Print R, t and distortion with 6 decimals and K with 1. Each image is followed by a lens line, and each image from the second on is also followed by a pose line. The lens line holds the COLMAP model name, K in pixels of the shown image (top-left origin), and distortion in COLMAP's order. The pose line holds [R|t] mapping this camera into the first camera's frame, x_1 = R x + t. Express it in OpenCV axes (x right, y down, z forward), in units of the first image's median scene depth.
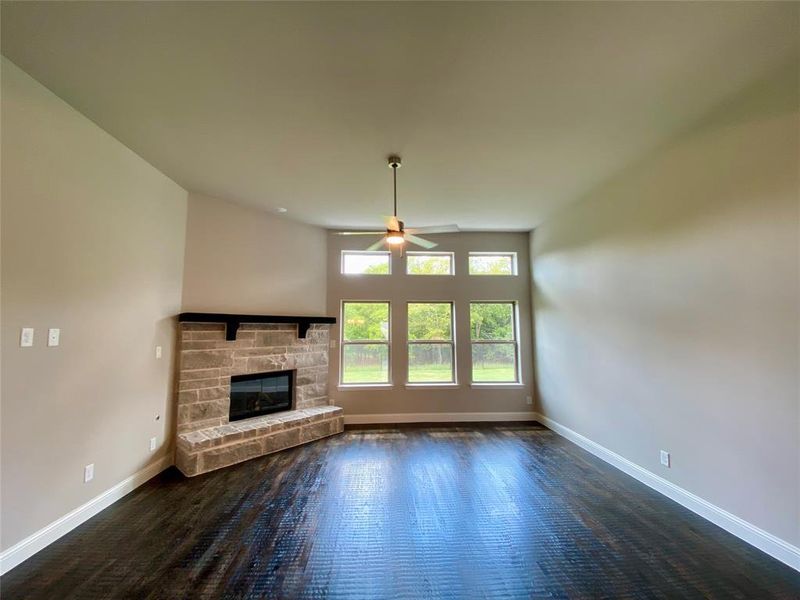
lens RADIAL K [[327.4, 0, 404.0], [0, 327.4, 296.8], [0, 0, 1]] dist [0.032621, -0.030295]
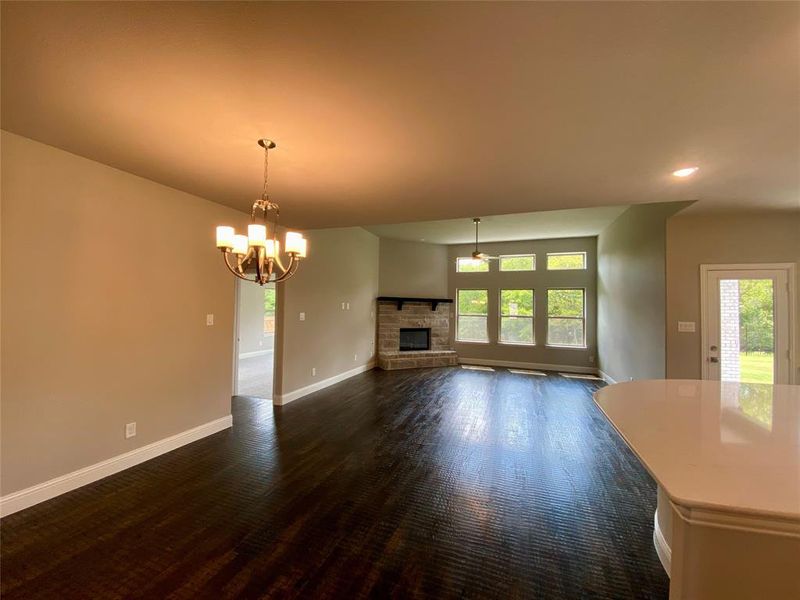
lens RADIAL K [[323.6, 0, 388.6], [0, 323.6, 298.0], [0, 0, 1]] dist [0.000221, -0.000028]
pose [[0.899512, 0.006344, -0.436851, 0.242538], [0.022087, 0.997956, 0.059970, -0.055494], [0.436338, -0.063592, 0.897533, -0.698660]]
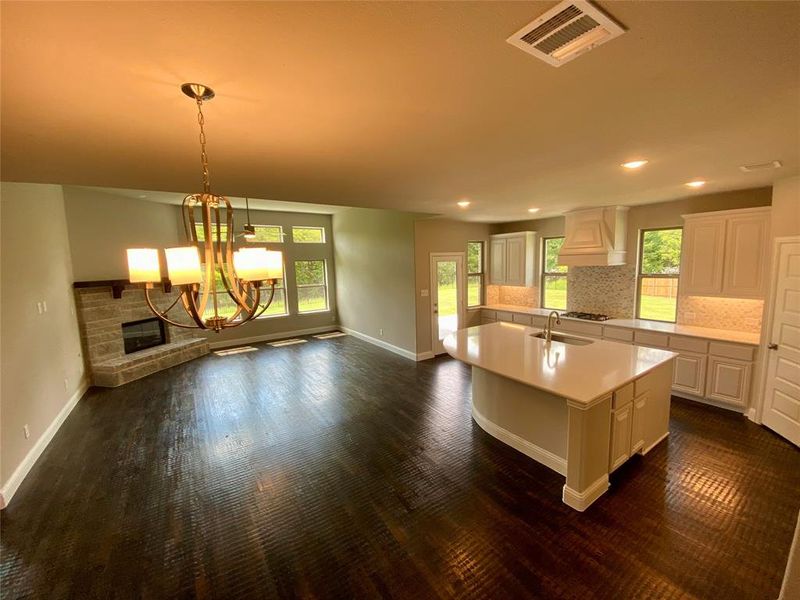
lens RADIAL K [[327.4, 0, 404.0], [0, 327.4, 296.8], [0, 0, 1]] dist [0.032621, -0.030295]
pose [[0.866425, -0.077131, 0.493314, -0.150283], [-0.021426, 0.981343, 0.191067, -0.148453], [-0.498848, -0.176115, 0.848607, -0.690854]]
